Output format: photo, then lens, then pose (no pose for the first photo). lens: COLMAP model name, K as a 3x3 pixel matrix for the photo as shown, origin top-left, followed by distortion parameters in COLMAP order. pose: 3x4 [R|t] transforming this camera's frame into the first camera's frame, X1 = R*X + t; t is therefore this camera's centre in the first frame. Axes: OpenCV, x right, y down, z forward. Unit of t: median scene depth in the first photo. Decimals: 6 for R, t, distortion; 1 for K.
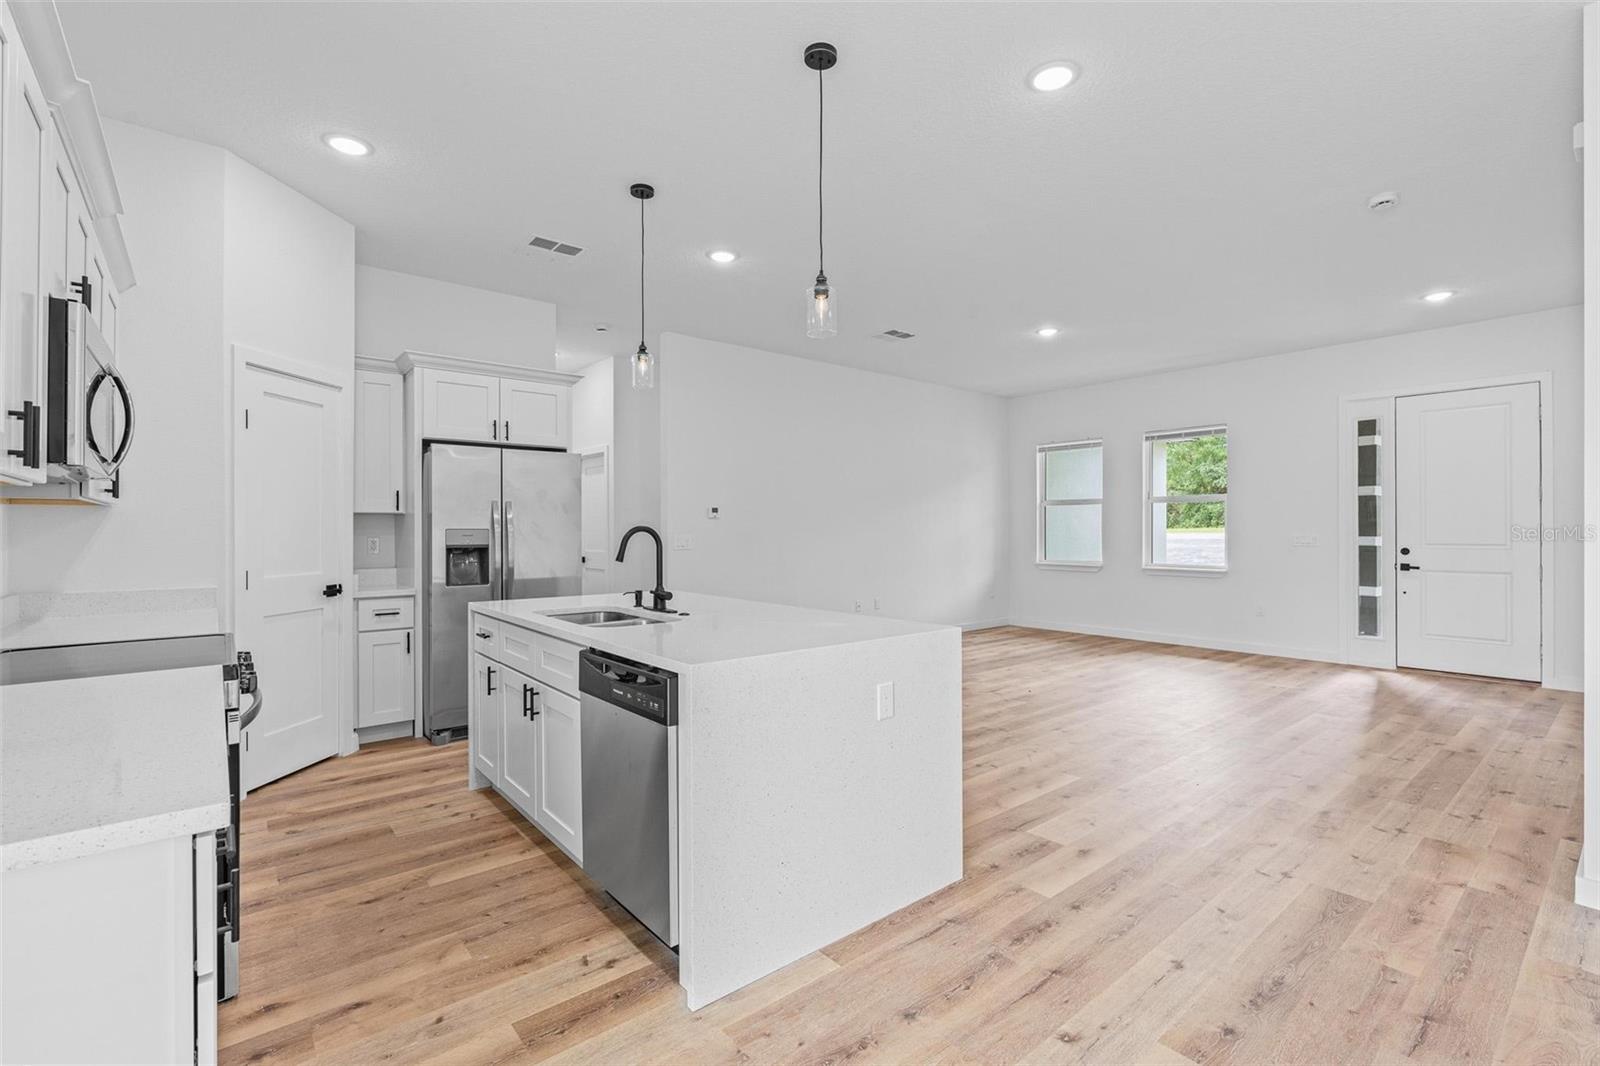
lens RADIAL K [[719.6, 0, 796.3], [0, 719.6, 525.8], [0, 0, 1]] dist [-0.010320, 0.003601]
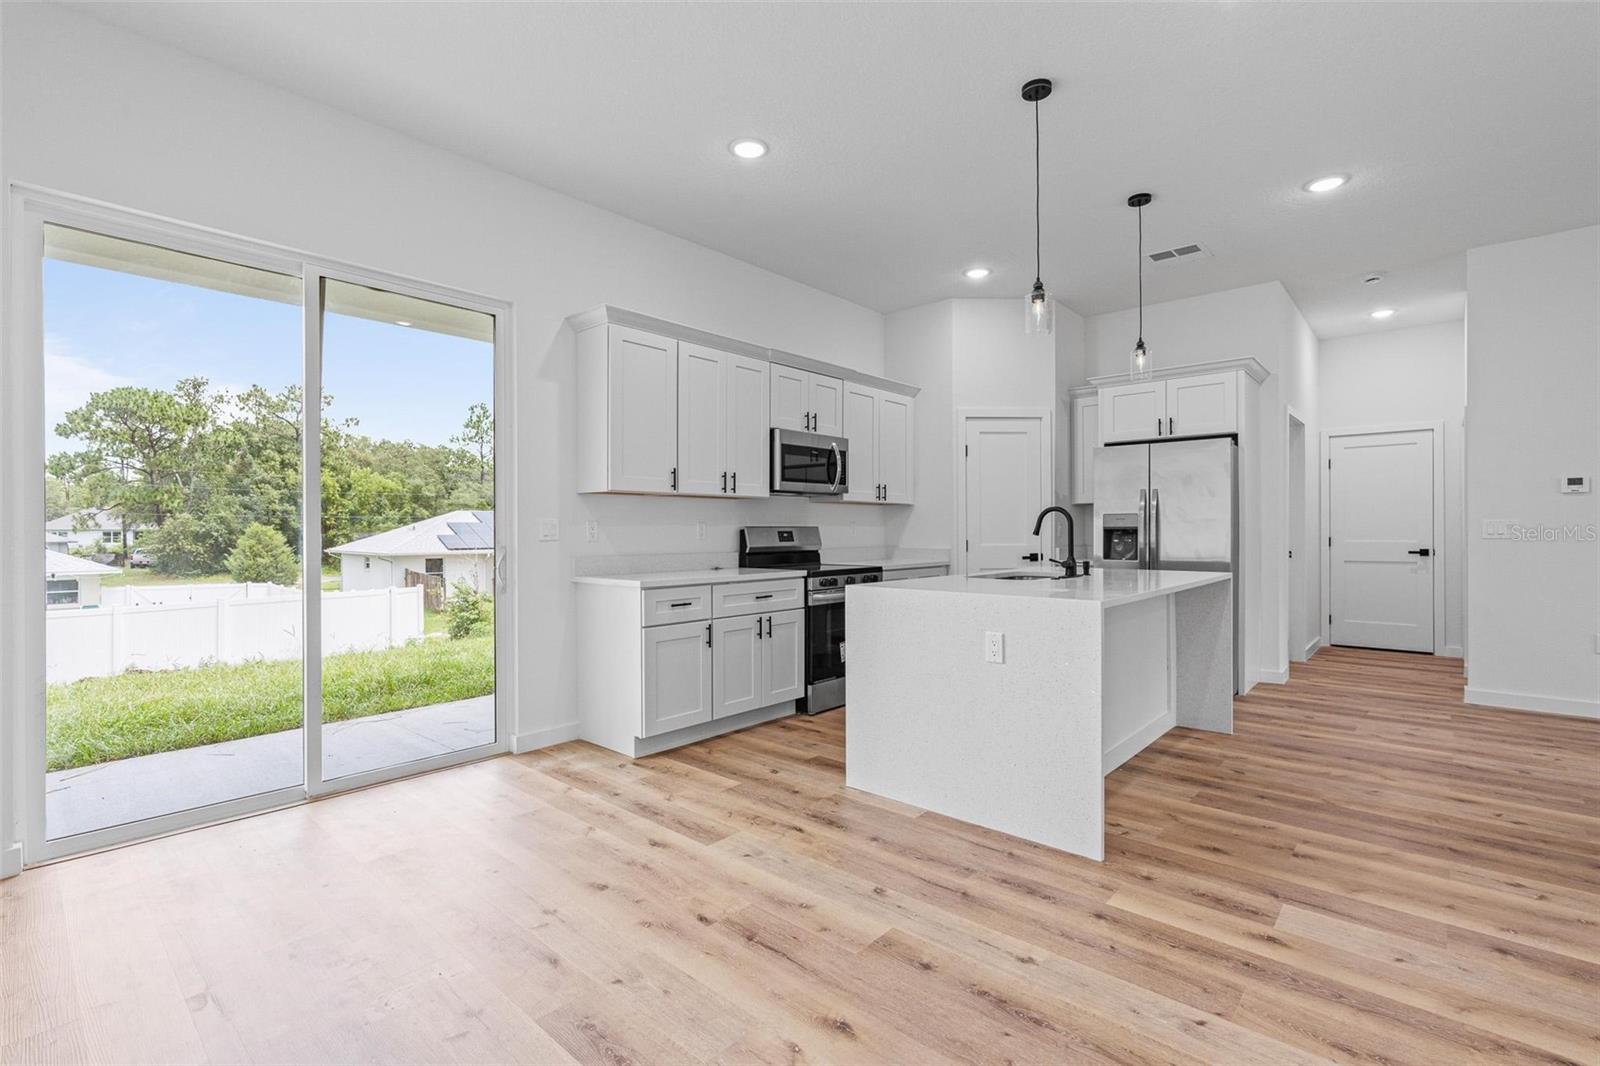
lens RADIAL K [[719.6, 0, 795.0], [0, 719.6, 532.6], [0, 0, 1]] dist [-0.010320, 0.003601]
pose [[0.144037, 0.004673, -0.989561, 0.784706], [0.007715, 0.999953, 0.005845, 0.028573], [0.989542, -0.008476, 0.143994, 0.320770]]
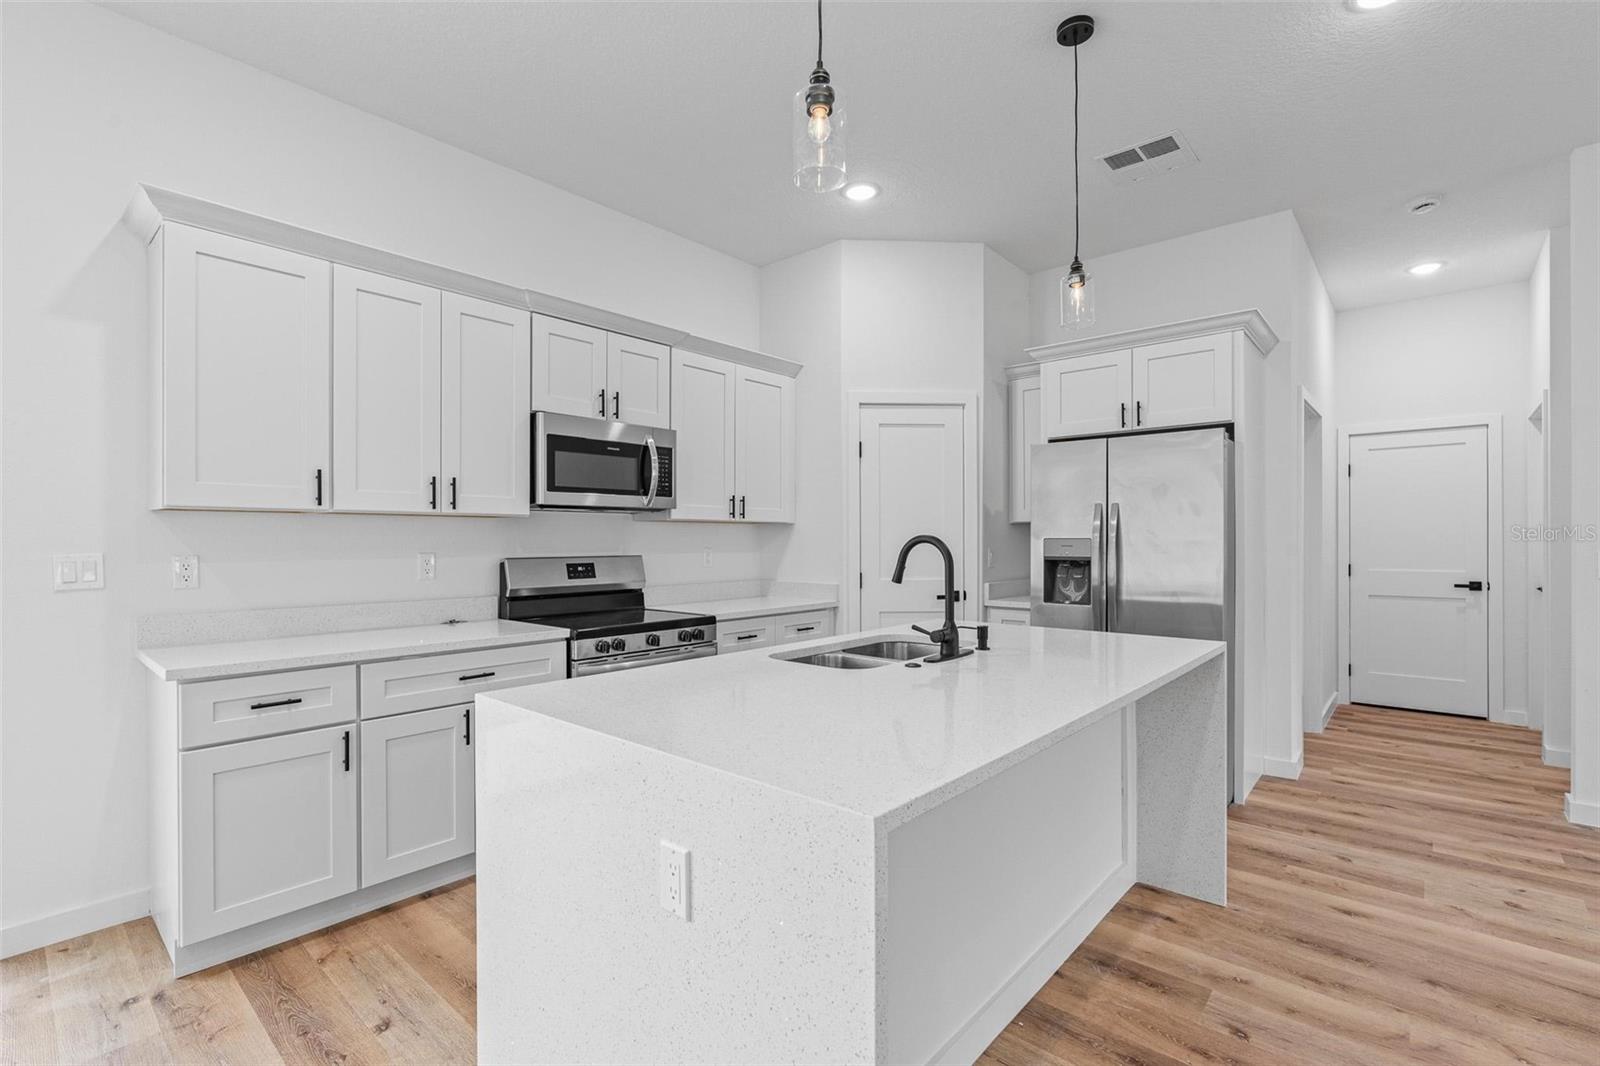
lens RADIAL K [[719.6, 0, 793.8], [0, 719.6, 542.6], [0, 0, 1]] dist [-0.010320, 0.003601]
pose [[0.151876, 0.004572, -0.988389, 0.399776], [0.006417, 0.999964, 0.005612, 0.002803], [0.988379, -0.007194, 0.151841, 0.636541]]
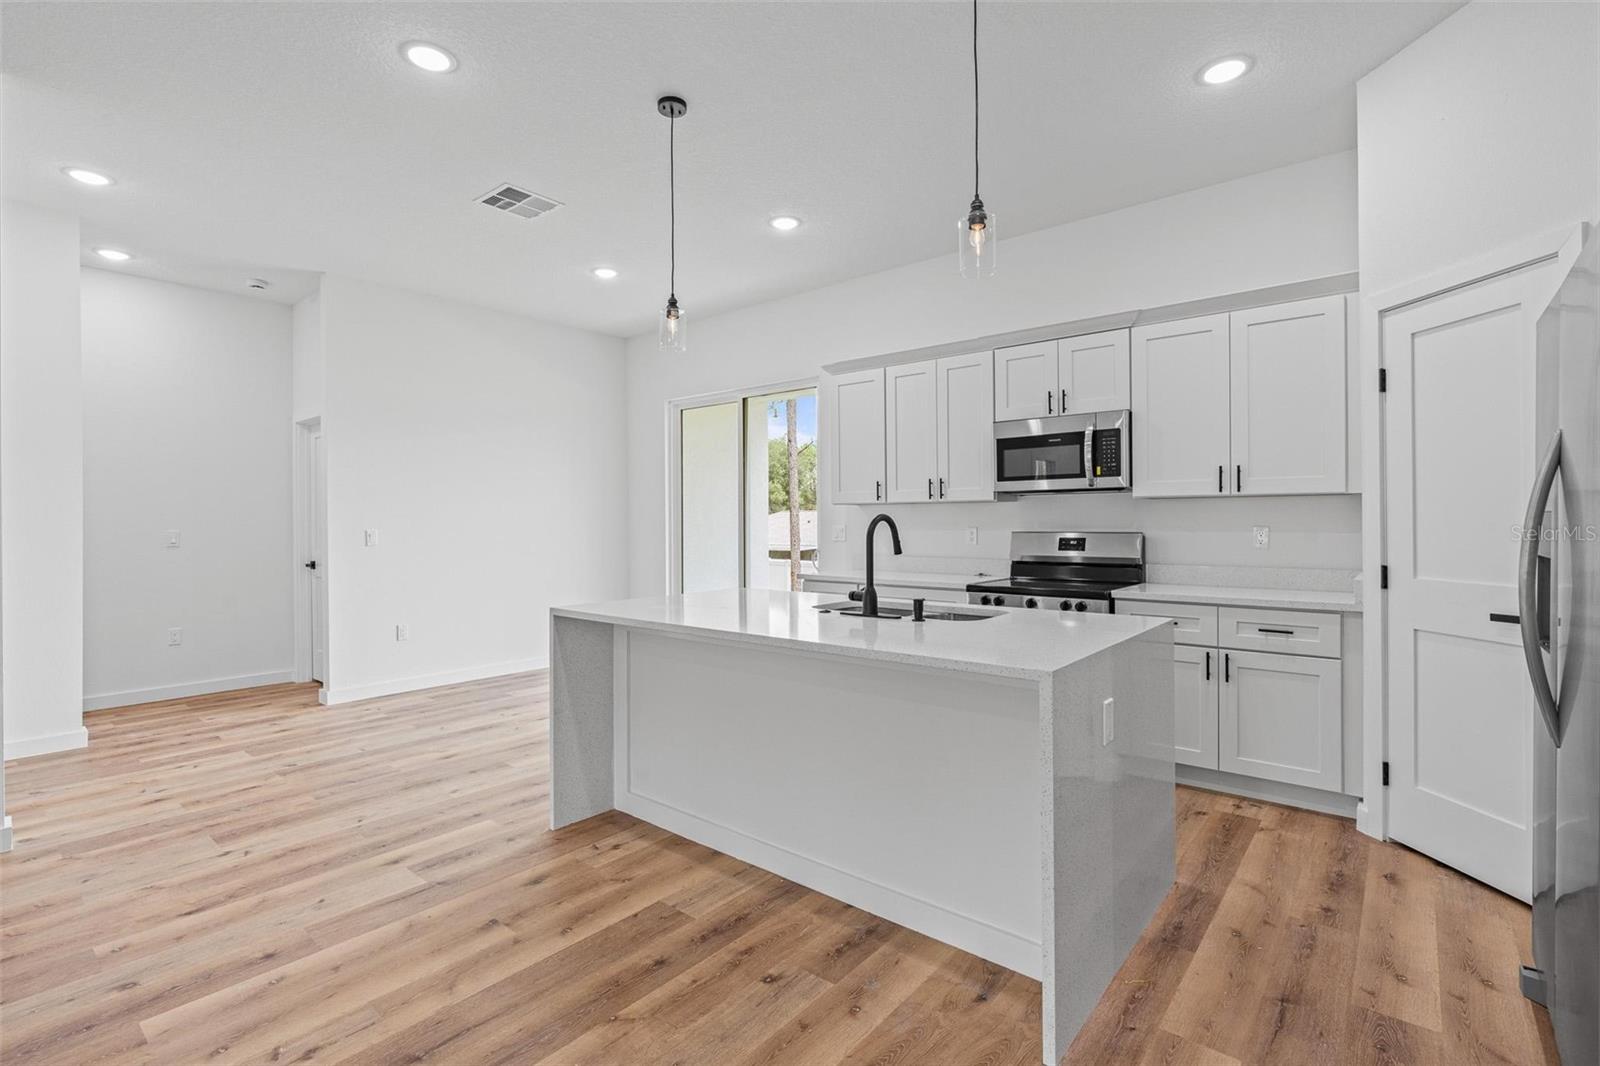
lens RADIAL K [[719.6, 0, 805.4], [0, 719.6, 533.5], [0, 0, 1]] dist [-0.010320, 0.003601]
pose [[-0.981581, 0.008497, -0.190857, 0.034952], [0.006501, 0.999917, 0.011078, 0.011738], [0.190935, 0.009634, -0.981555, 1.525351]]
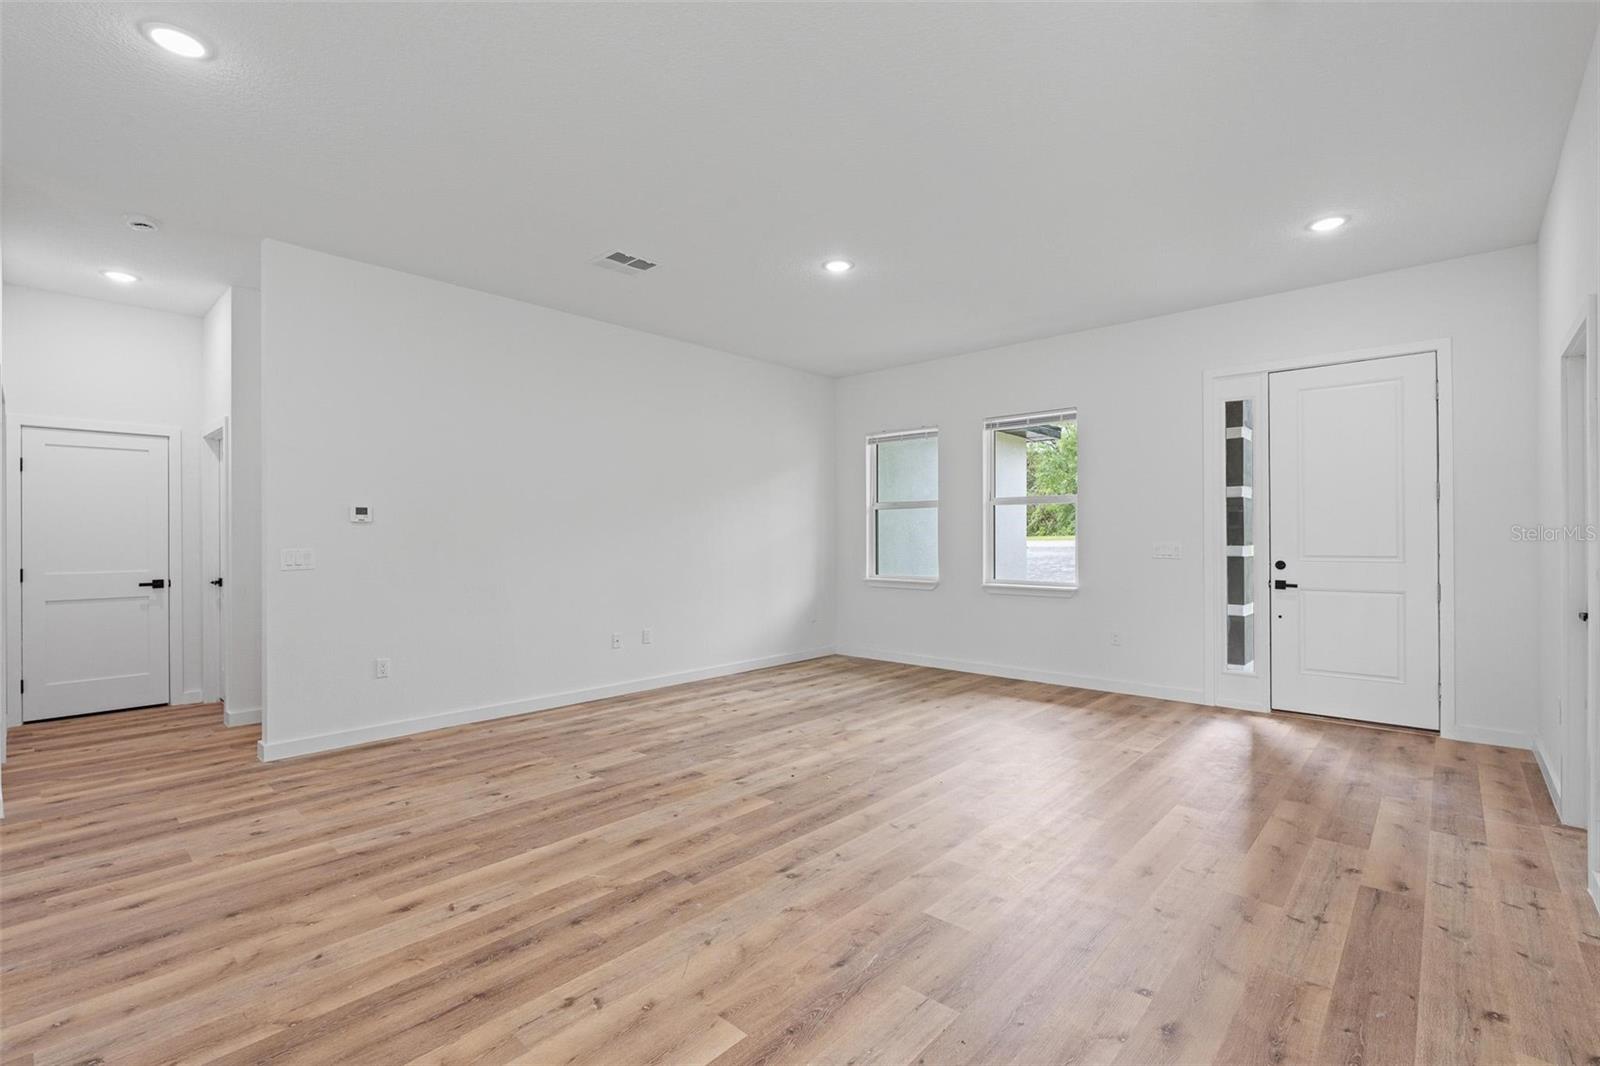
lens RADIAL K [[719.6, 0, 798.7], [0, 719.6, 532.5], [0, 0, 1]] dist [-0.010320, 0.003601]
pose [[0.990295, -0.000913, 0.138981, 0.355237], [0.001196, 0.999997, -0.001955, 0.000374], [-0.138979, 0.002102, 0.990293, 0.485316]]
